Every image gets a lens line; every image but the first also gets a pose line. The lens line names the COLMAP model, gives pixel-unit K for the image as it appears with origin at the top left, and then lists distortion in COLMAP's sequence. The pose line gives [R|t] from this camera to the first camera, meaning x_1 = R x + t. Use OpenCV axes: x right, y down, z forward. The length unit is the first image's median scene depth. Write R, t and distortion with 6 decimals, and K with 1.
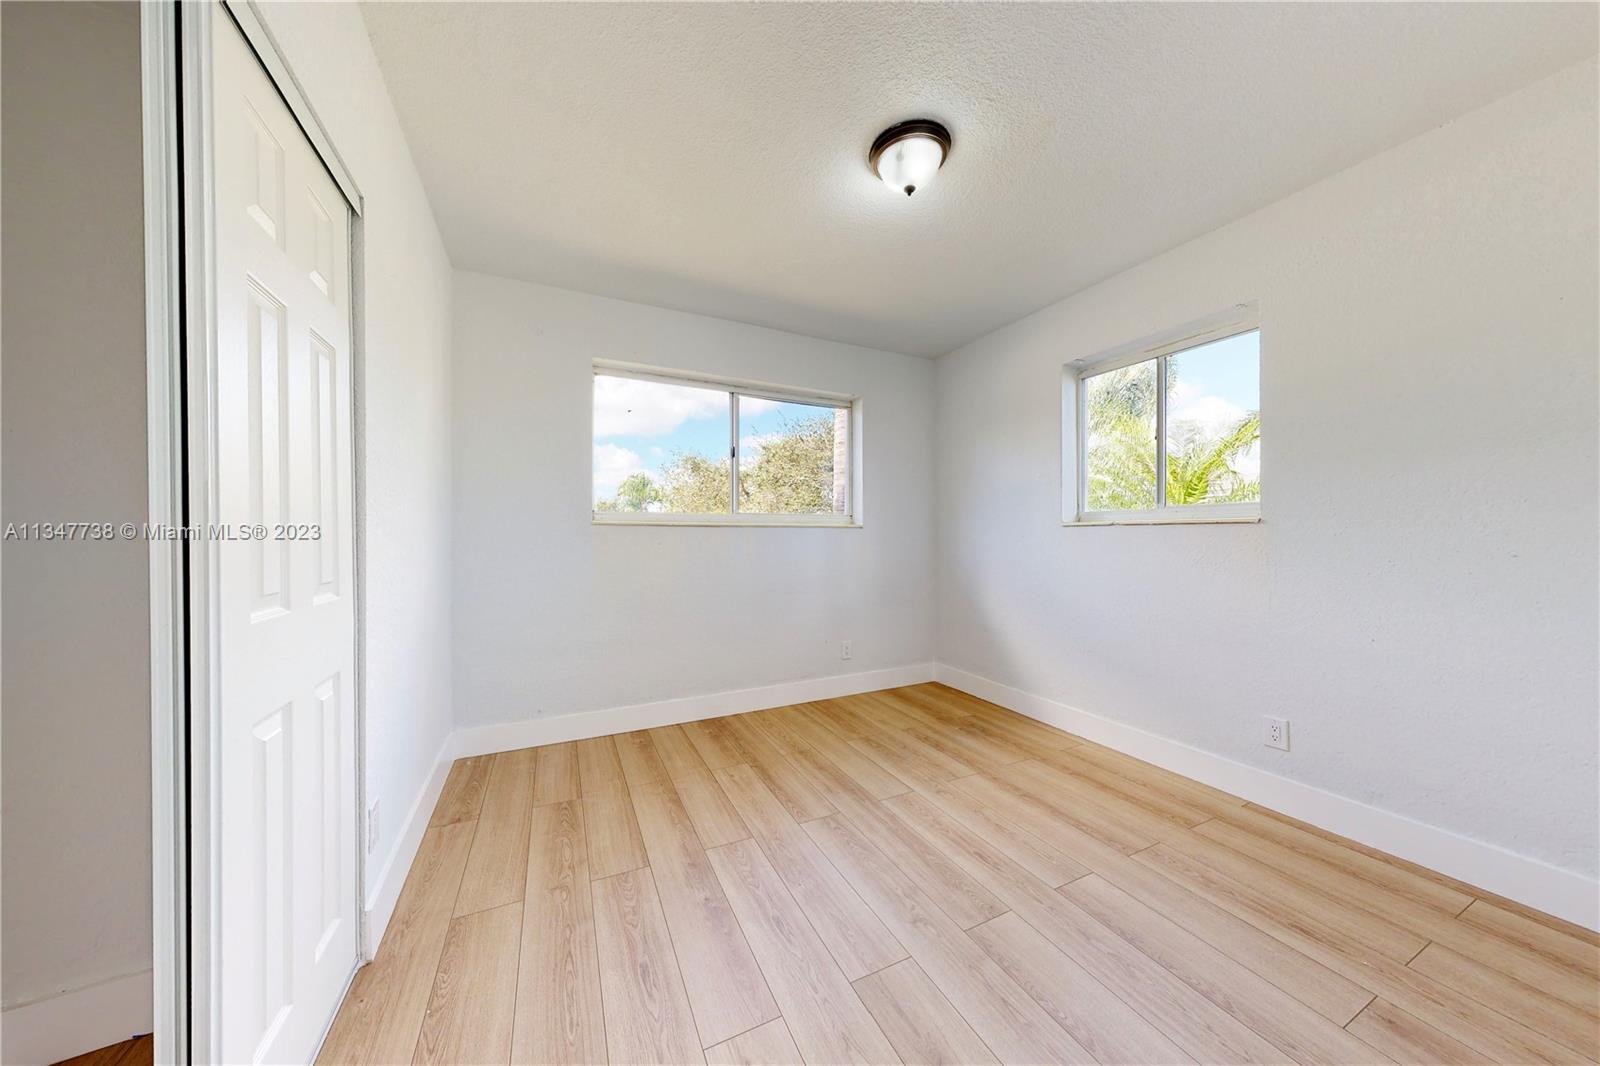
lens RADIAL K [[501.3, 0, 800.0], [0, 501.3, 533.0], [0, 0, 1]] dist [0.005229, -0.000015]
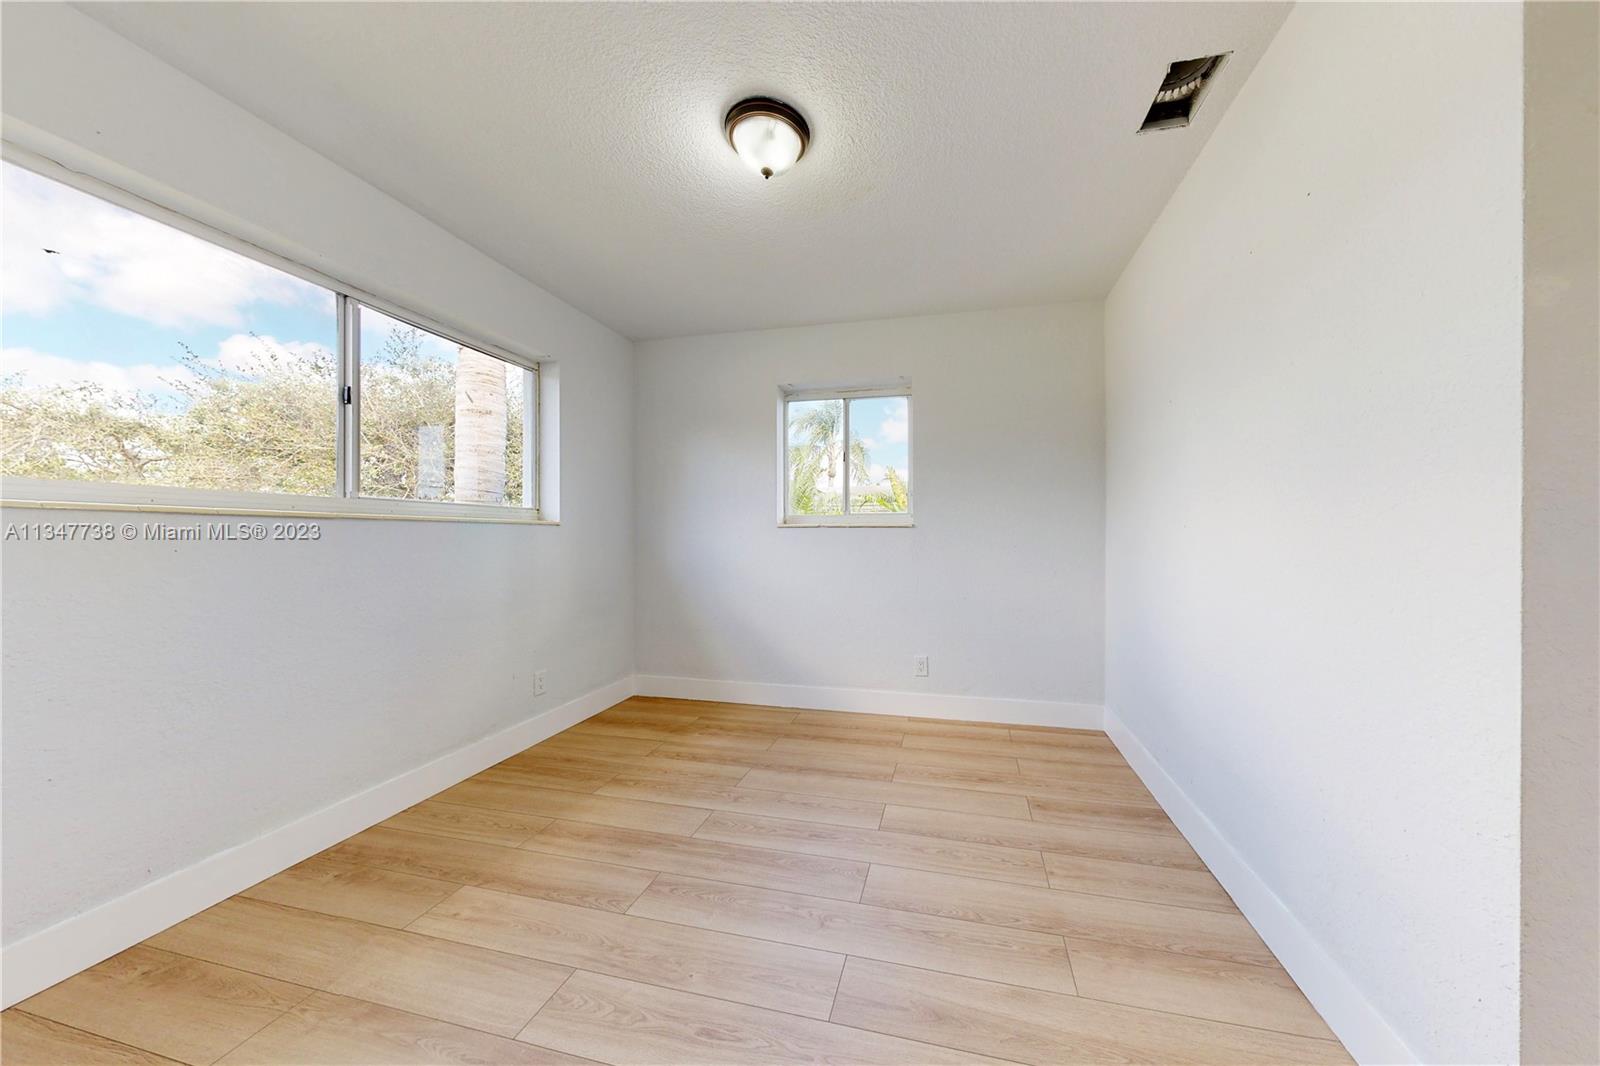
lens RADIAL K [[502.3, 0, 825.2], [0, 502.3, 533.9], [0, 0, 1]] dist [0.000873, 0.000012]
pose [[0.614814, 0.004597, 0.788659, -0.342000], [-0.006528, 0.999978, -0.000740, 0.001372], [-0.788645, -0.004693, 0.614831, 0.239548]]
